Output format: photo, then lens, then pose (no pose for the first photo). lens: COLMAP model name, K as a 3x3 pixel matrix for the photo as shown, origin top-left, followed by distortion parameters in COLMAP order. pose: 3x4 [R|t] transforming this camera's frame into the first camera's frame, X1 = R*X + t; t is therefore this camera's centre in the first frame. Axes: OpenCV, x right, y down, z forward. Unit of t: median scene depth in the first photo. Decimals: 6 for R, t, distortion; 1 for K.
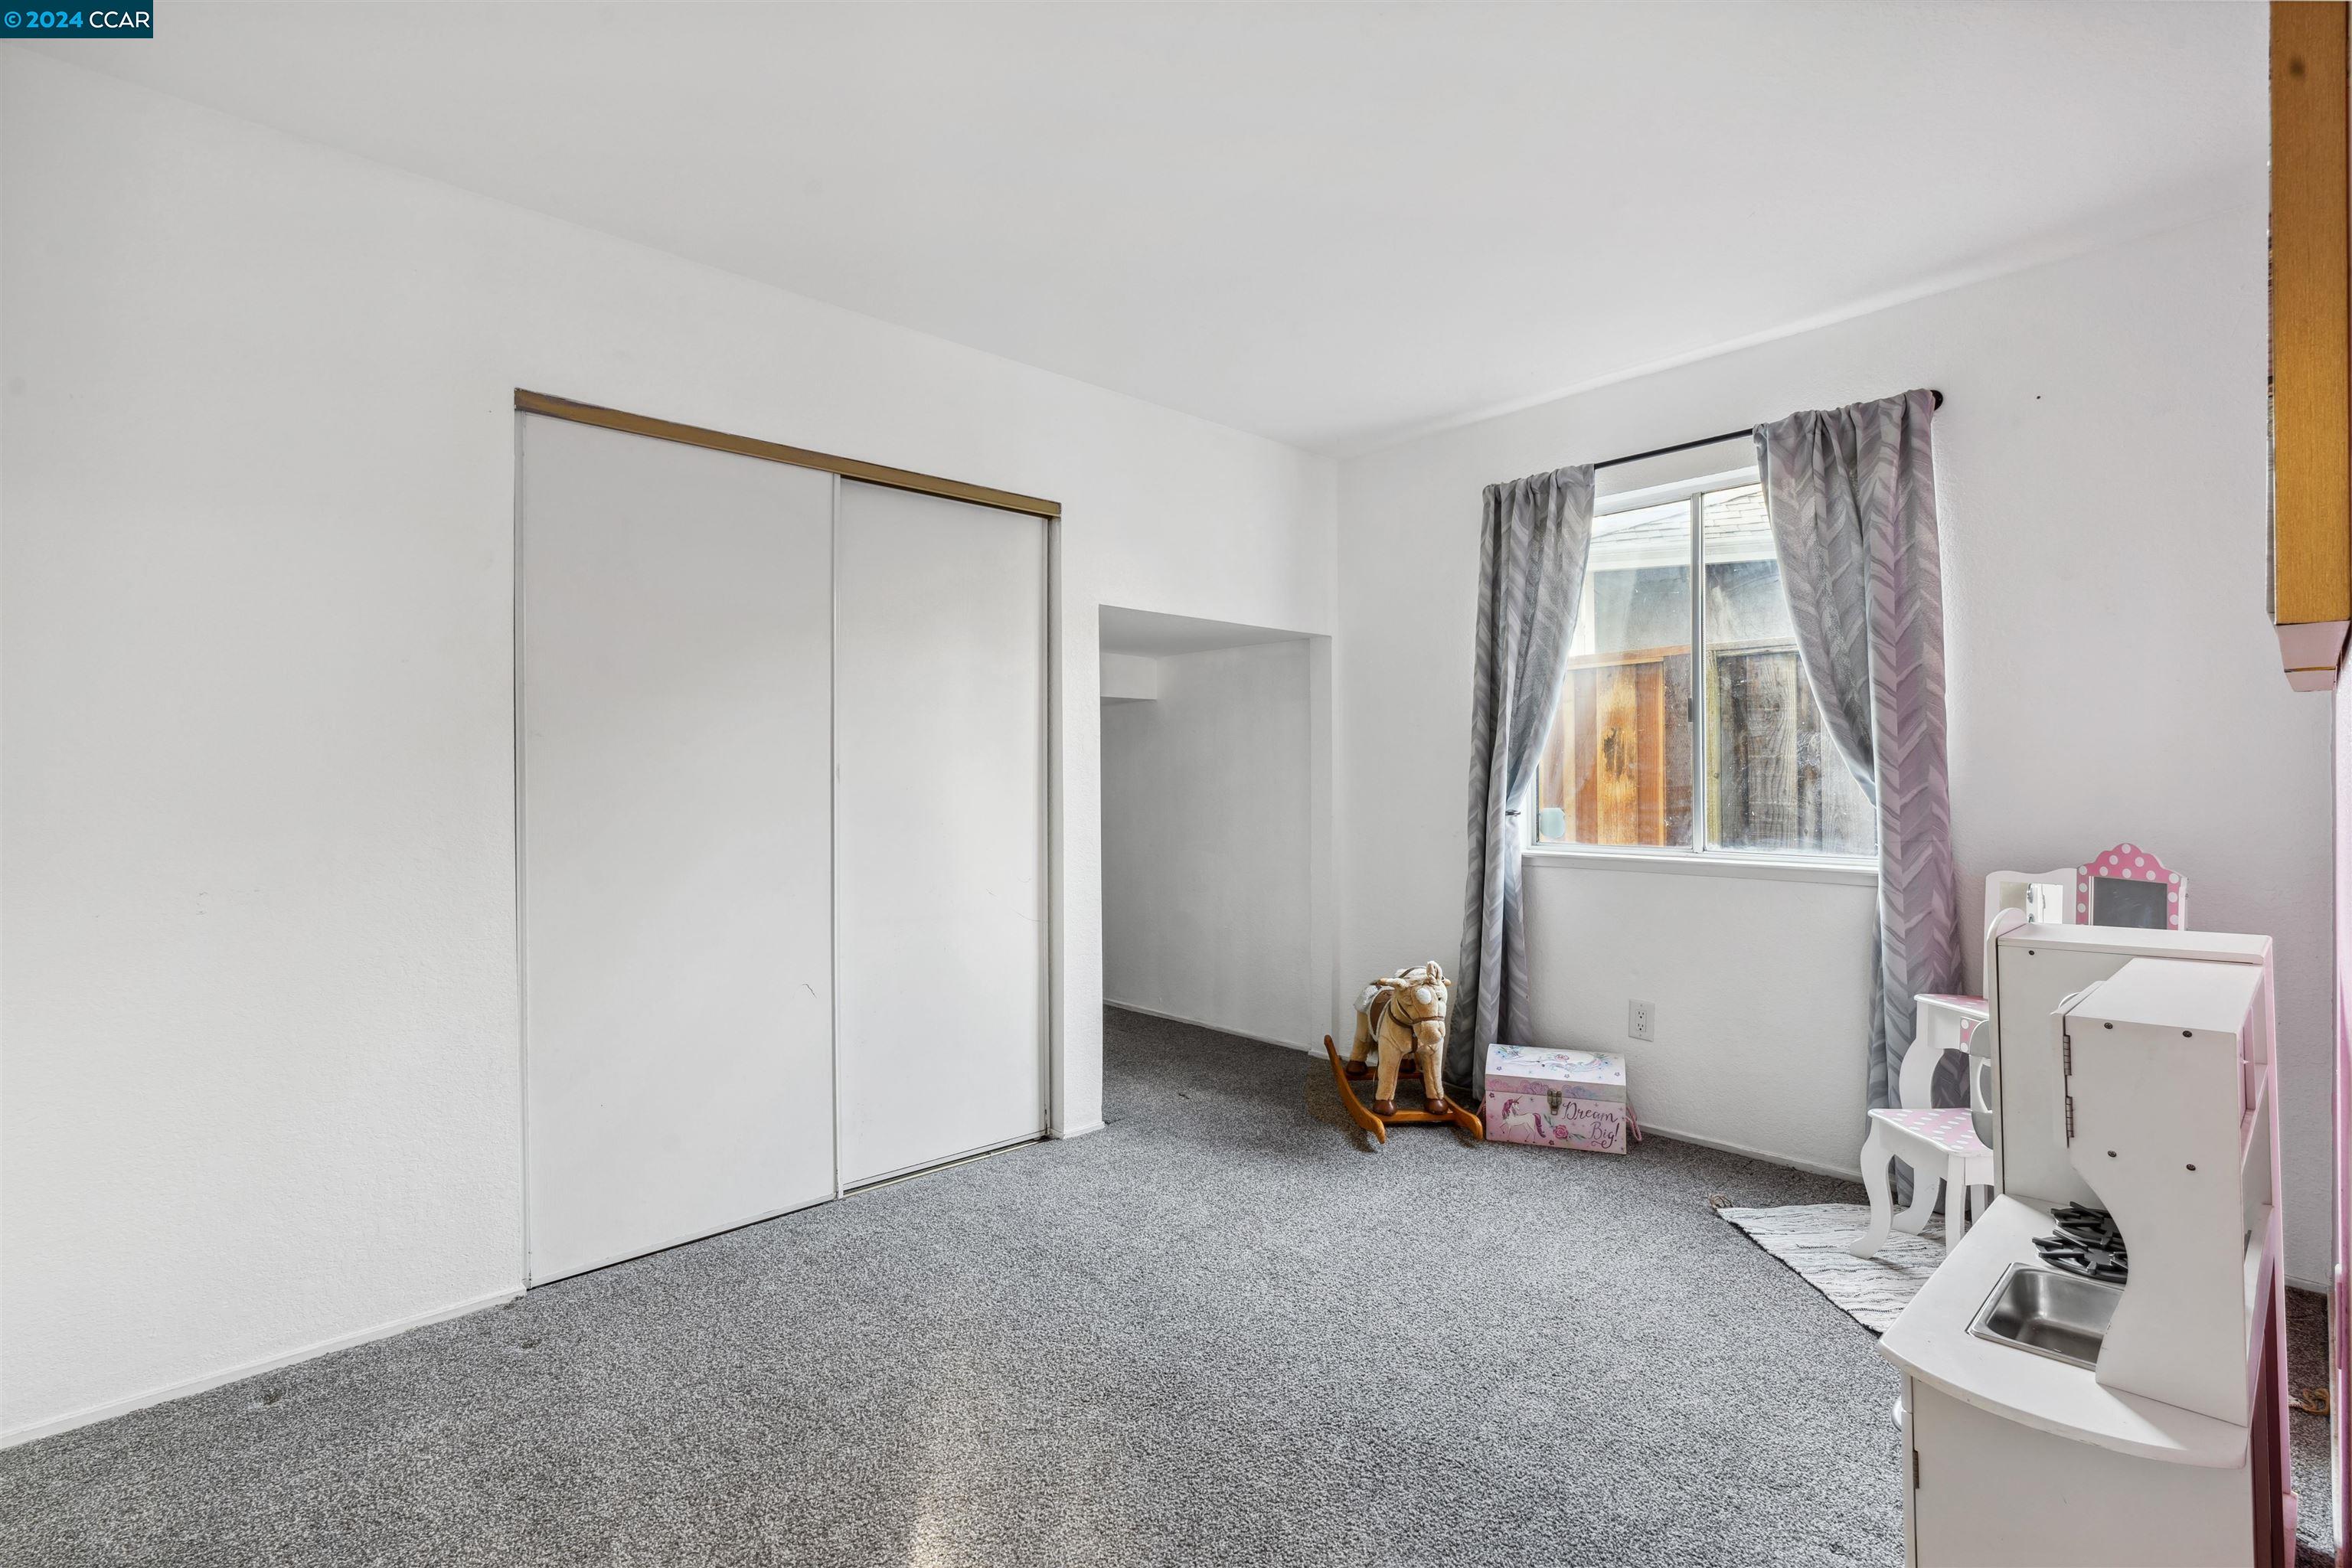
lens RADIAL K [[1053.6, 0, 1168.9], [0, 1053.6, 780.8], [0, 0, 1]] dist [-0.010958, 0.002708]
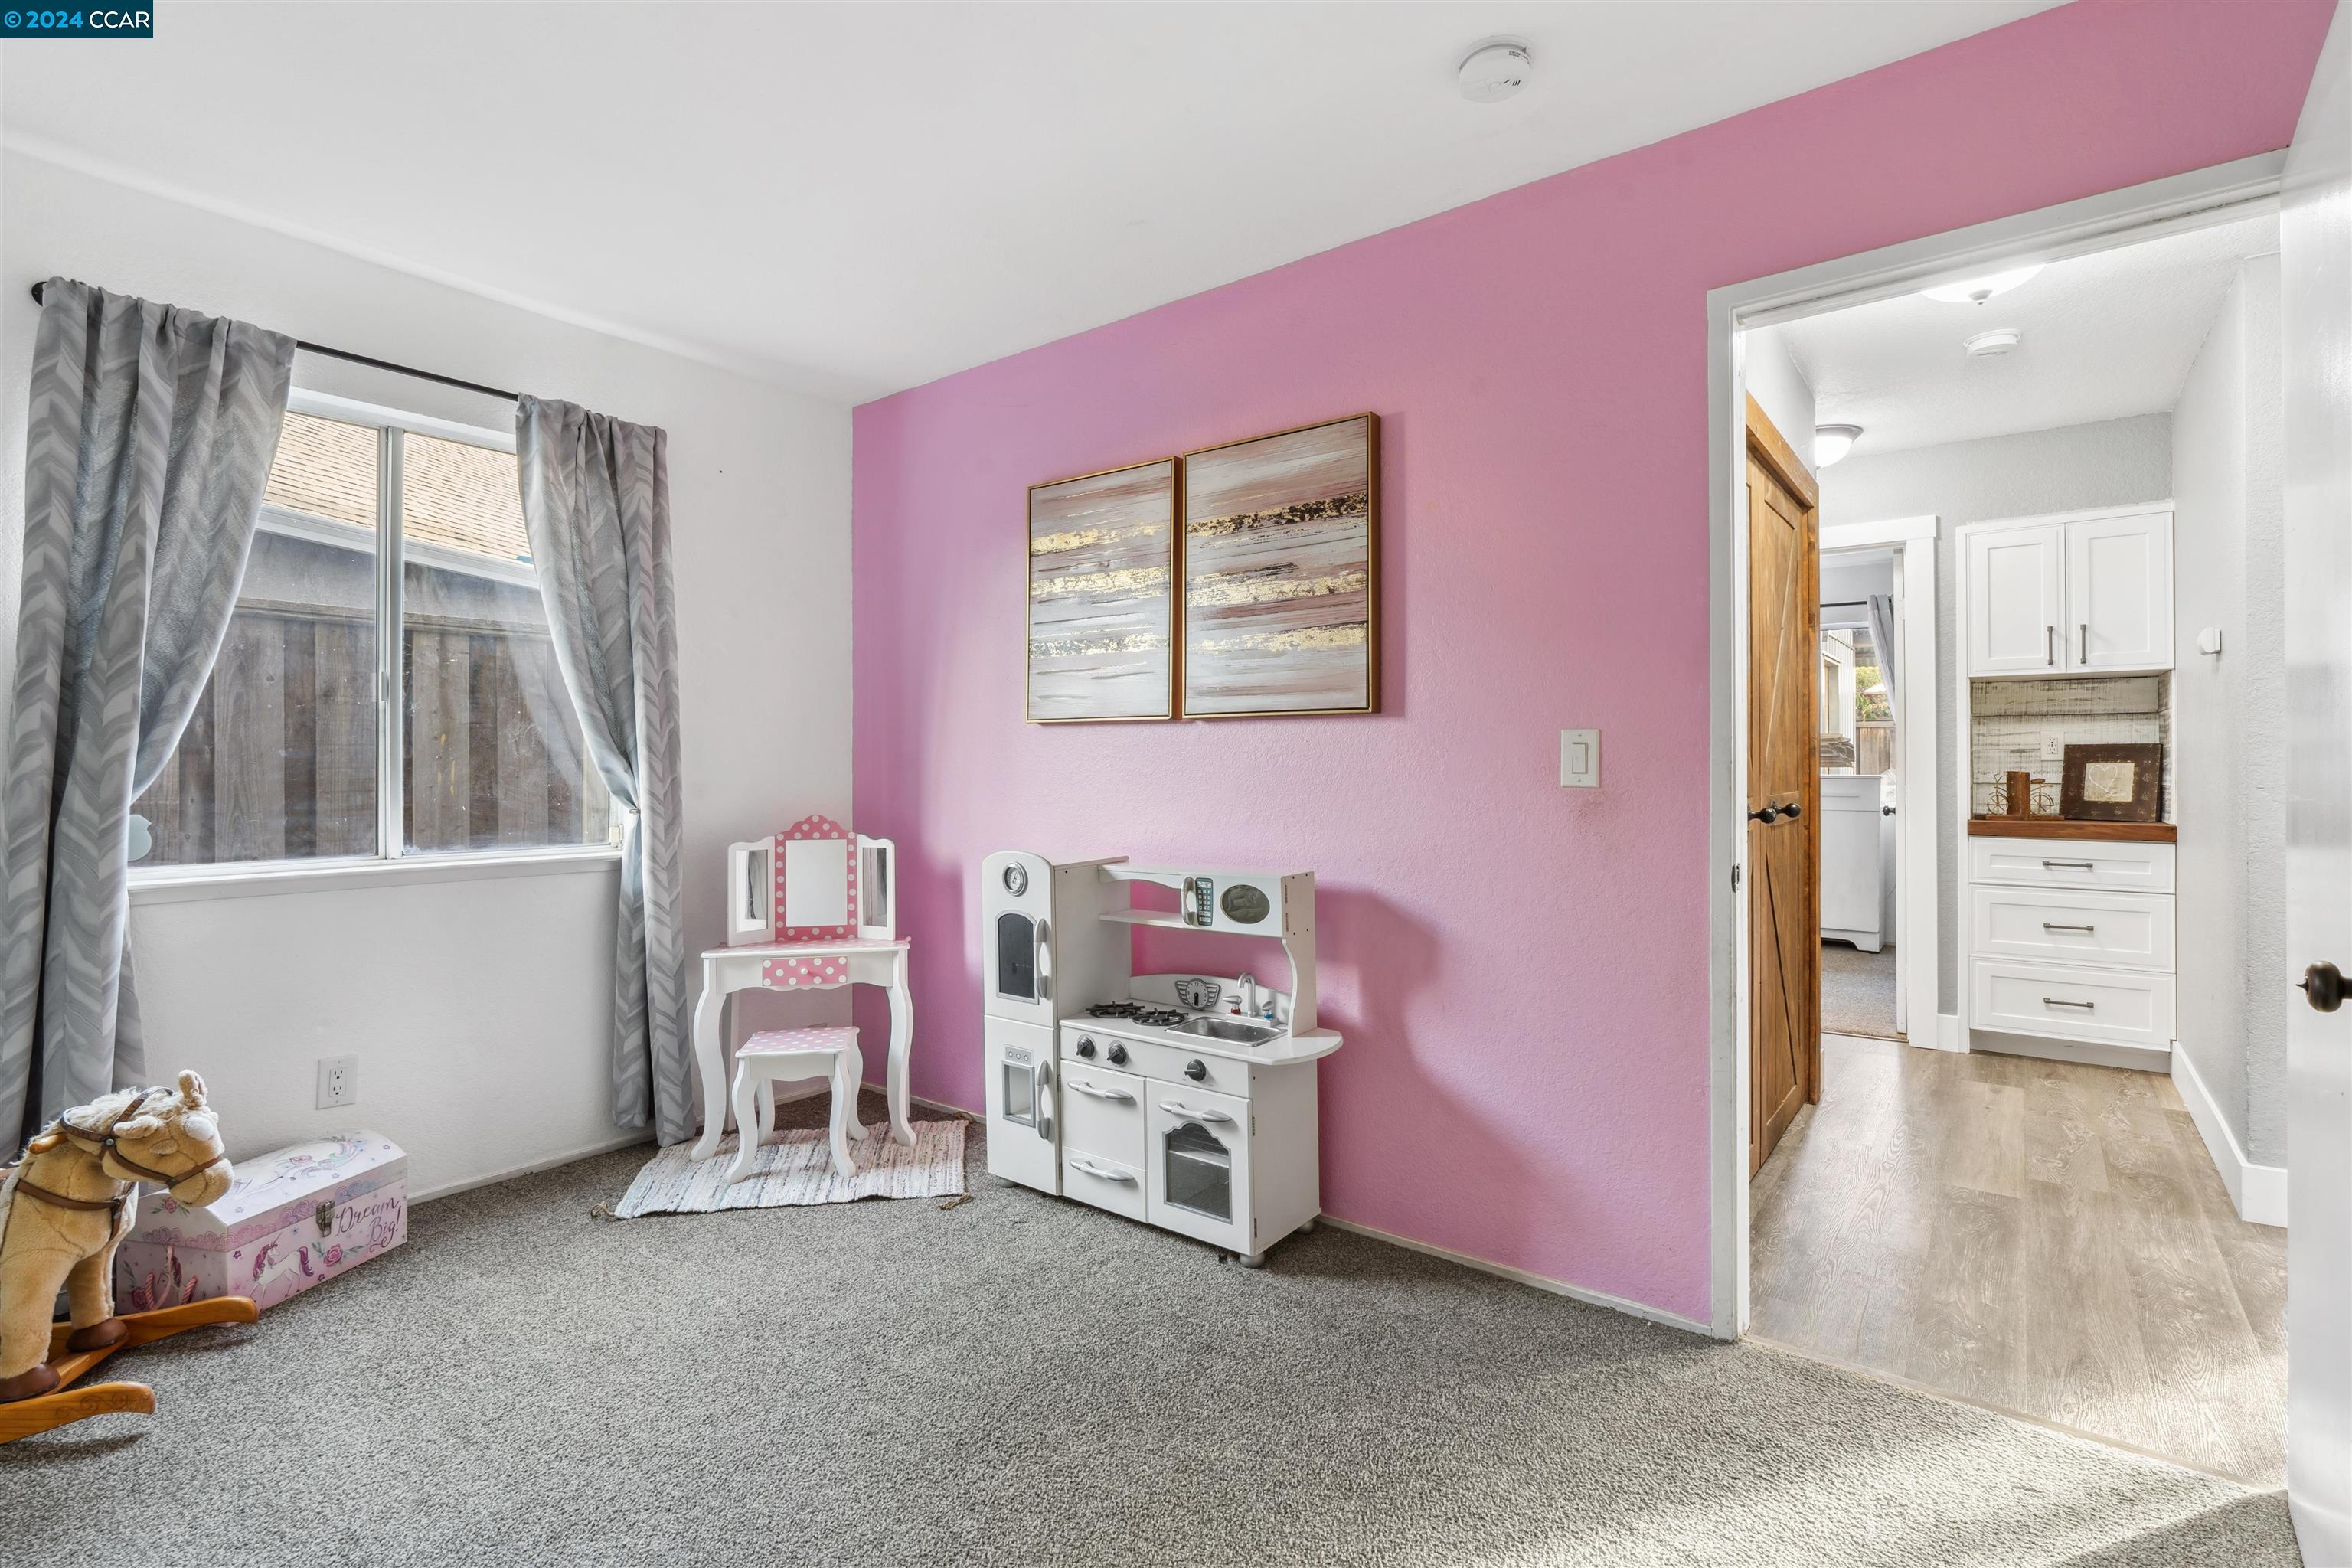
lens RADIAL K [[1053.6, 0, 1179.2], [0, 1053.6, 774.1], [0, 0, 1]] dist [-0.010958, 0.002708]
pose [[-0.153764, 0.003219, 0.988102, -0.431777], [0.007601, 0.999969, -0.002074, 0.008139], [-0.988078, 0.007192, -0.153783, 0.534450]]
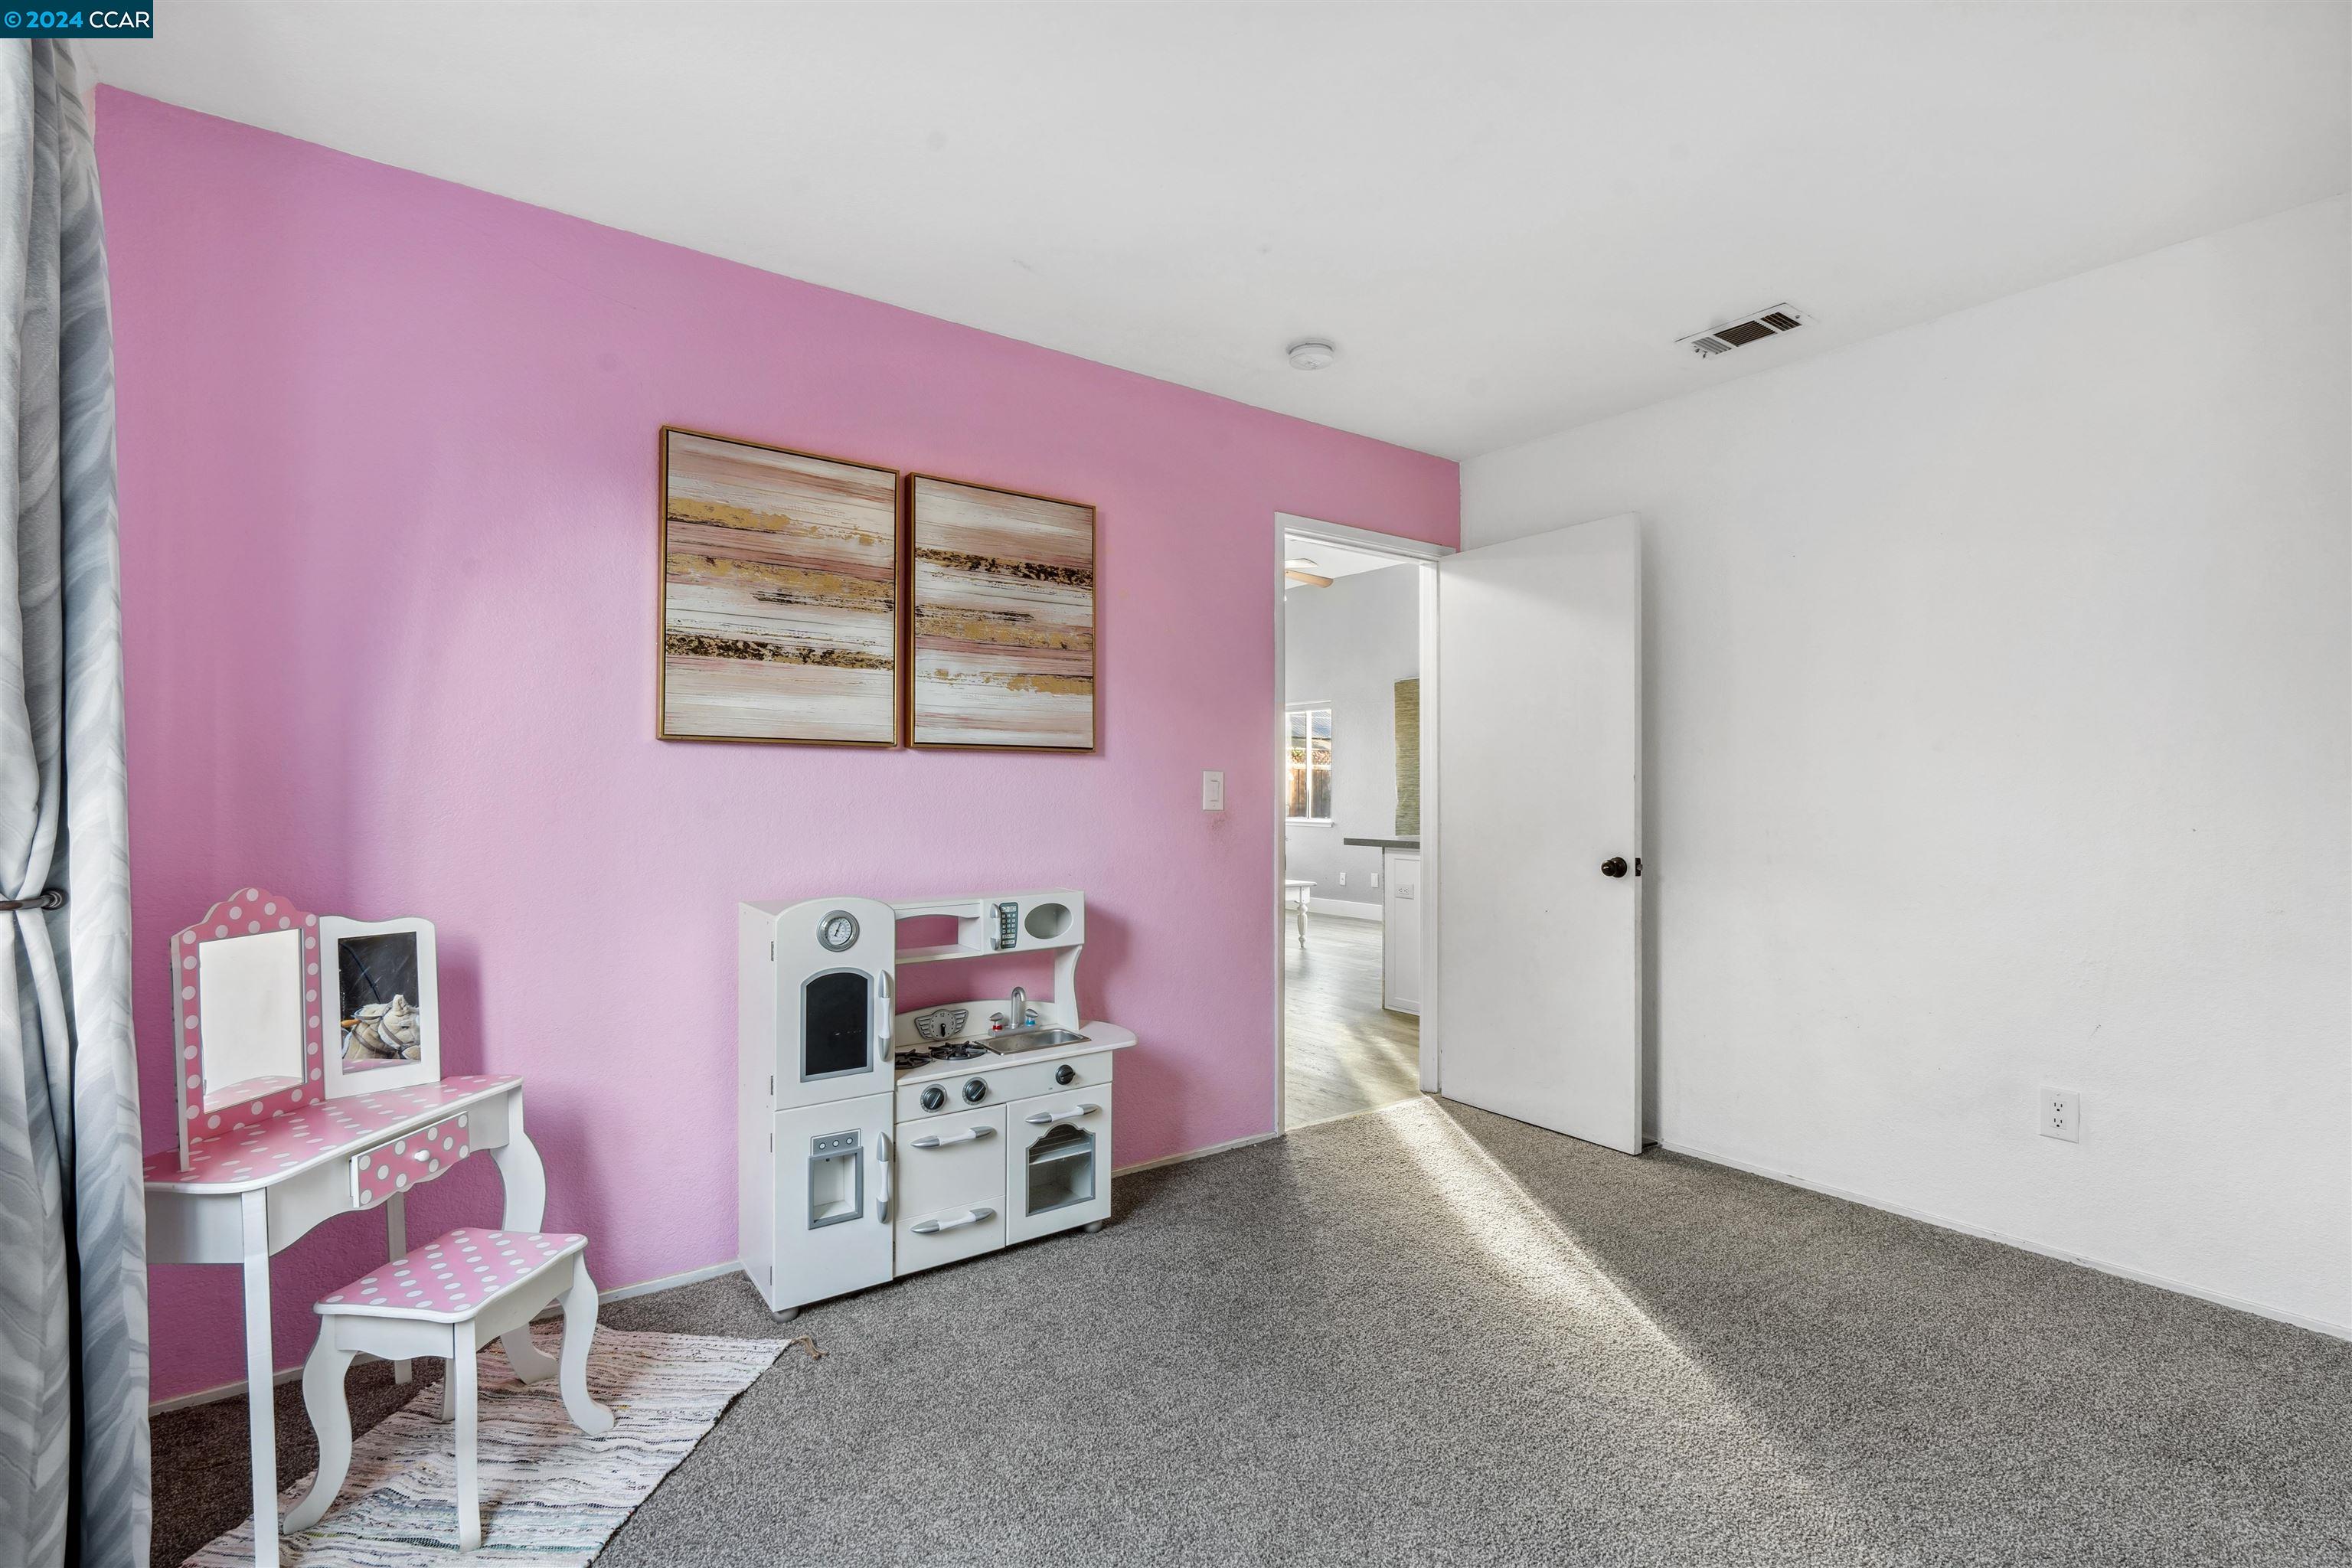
lens RADIAL K [[1053.6, 0, 1174.1], [0, 1053.6, 795.4], [0, 0, 1]] dist [-0.010958, 0.002708]
pose [[-0.988726, 0.006129, 0.149611, 0.104488], [0.007389, 0.999942, 0.007865, -0.005751], [-0.149554, 0.008882, -0.988714, 1.209237]]
